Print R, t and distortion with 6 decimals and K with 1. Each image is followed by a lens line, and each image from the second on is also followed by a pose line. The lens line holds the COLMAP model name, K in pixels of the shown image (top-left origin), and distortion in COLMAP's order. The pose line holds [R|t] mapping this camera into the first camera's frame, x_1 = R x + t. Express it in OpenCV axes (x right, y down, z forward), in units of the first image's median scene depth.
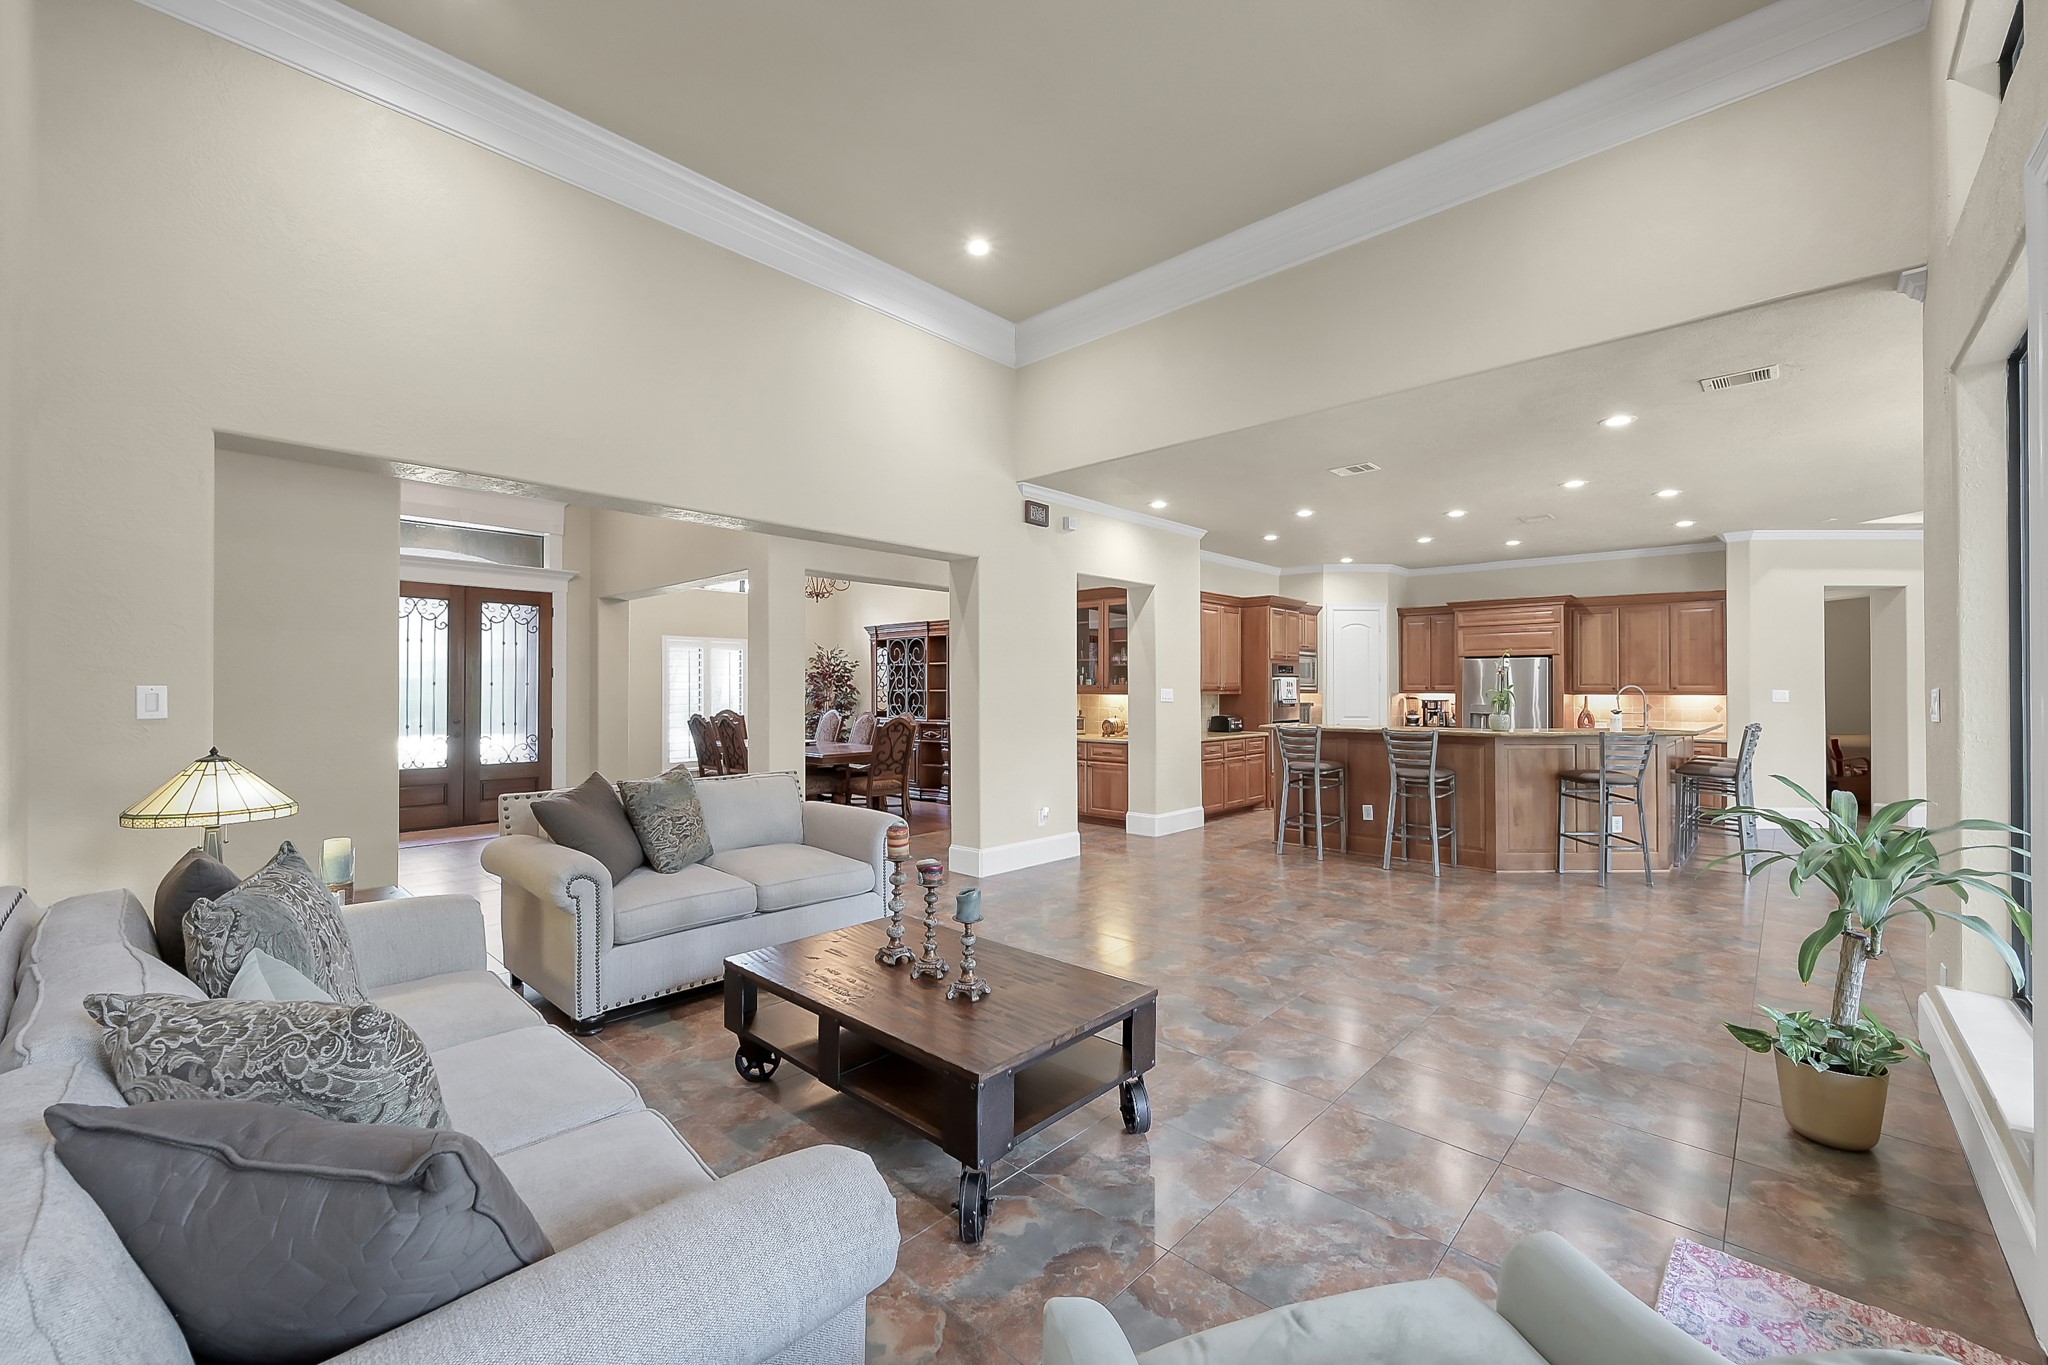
lens RADIAL K [[820.2, 0, 1020.9], [0, 820.2, 690.0], [0, 0, 1]] dist [0.000372, 0.000058]
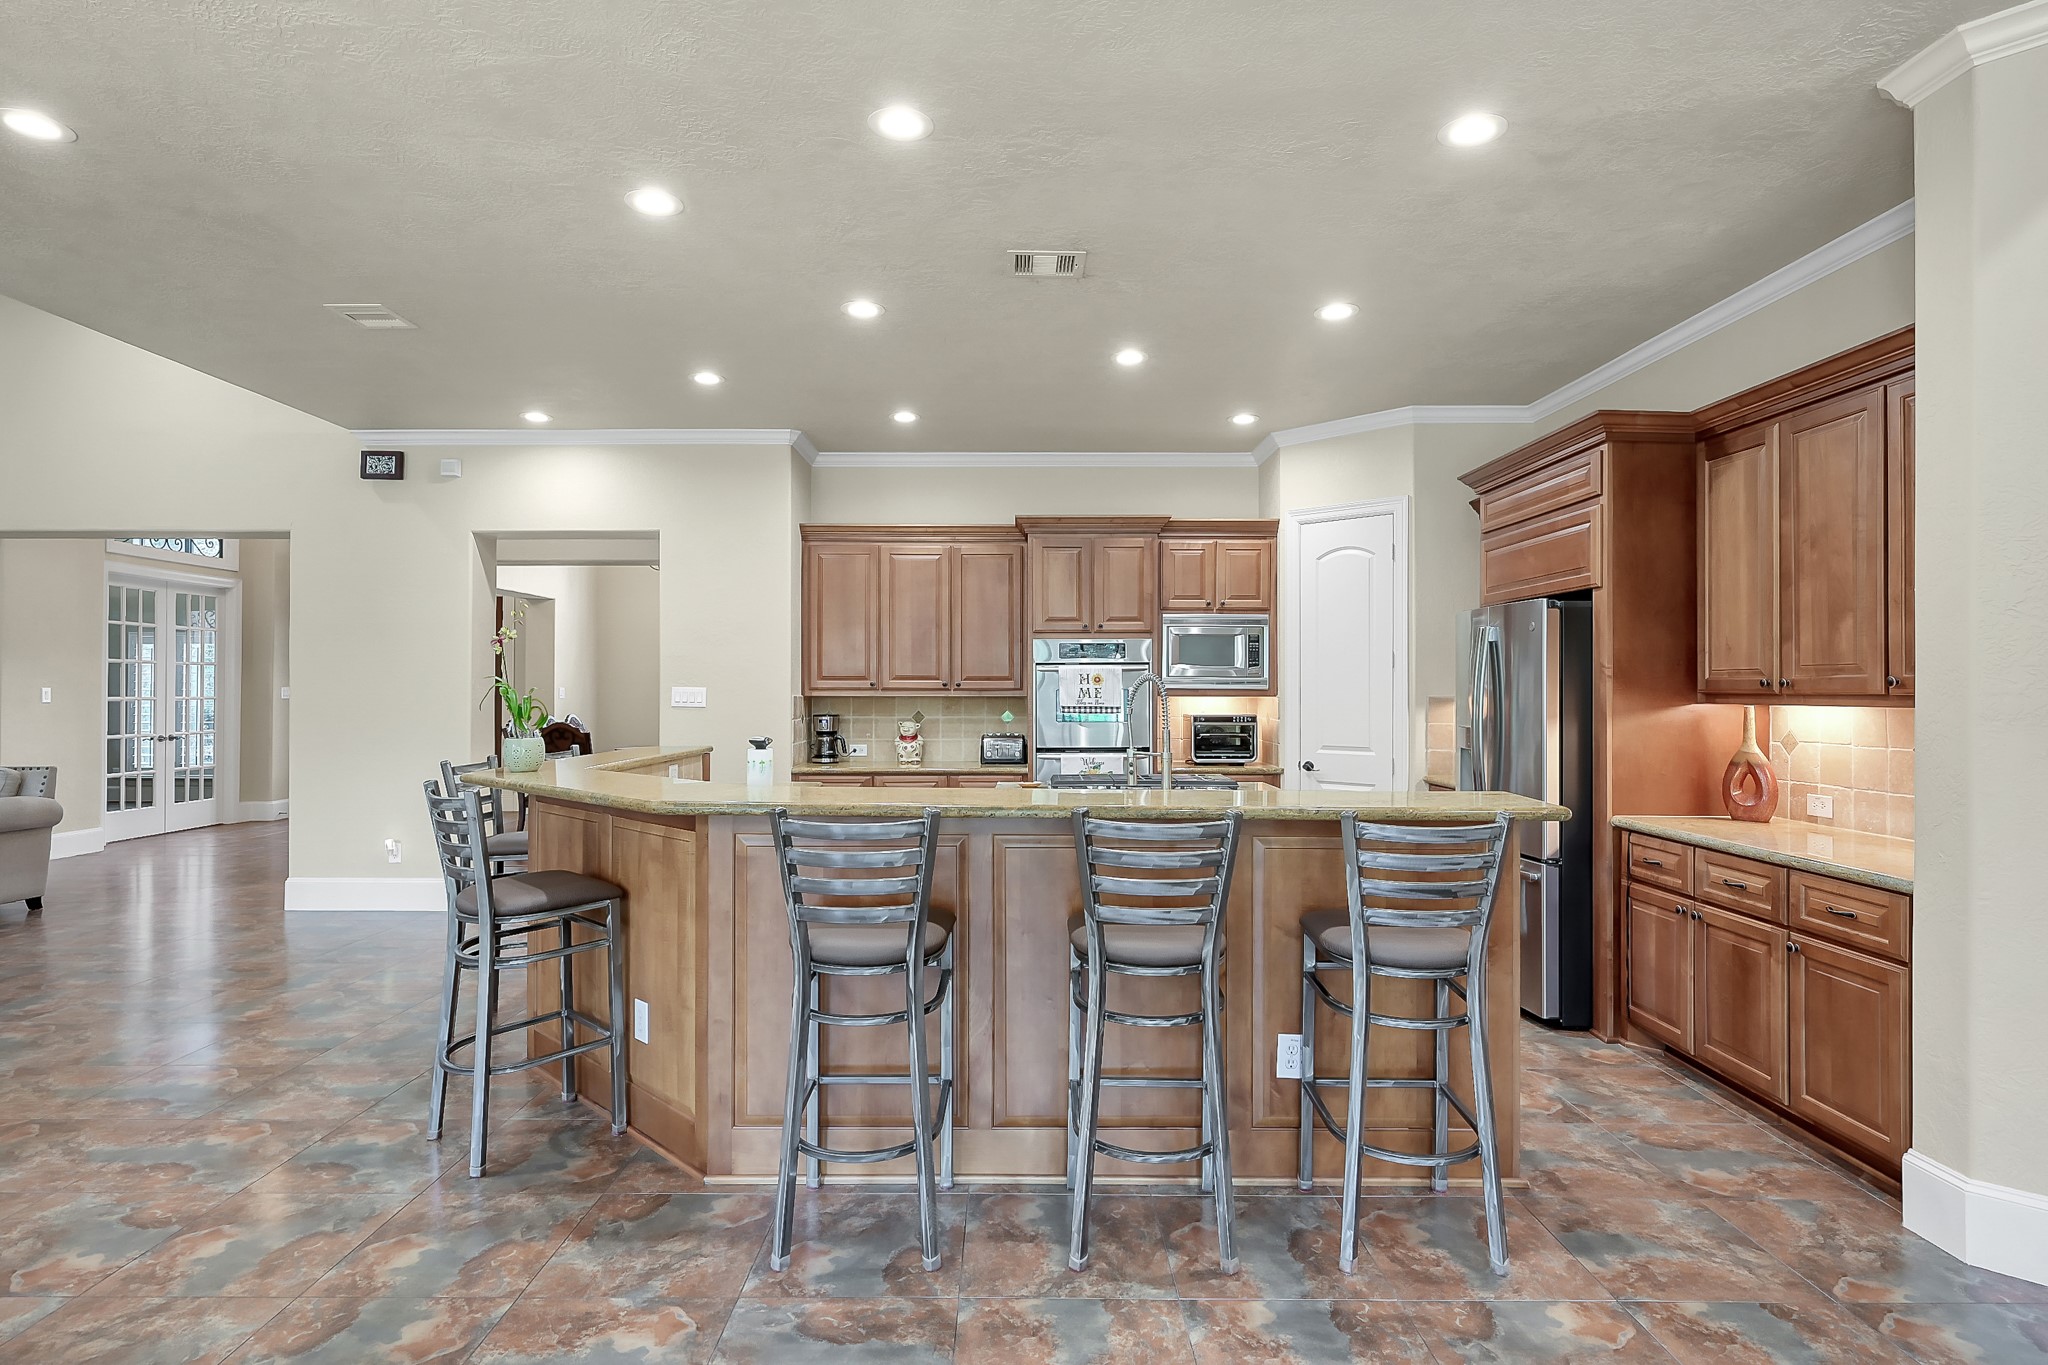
lens RADIAL K [[1045.5, 0, 1007.5], [0, 1045.5, 677.1], [0, 0, 1]] dist [-0.002850, -0.001475]
pose [[0.691235, -0.009843, -0.722563, 1.144570], [-0.000617, 0.999899, -0.014211, 0.002985], [0.722630, 0.010269, 0.691159, 0.733554]]
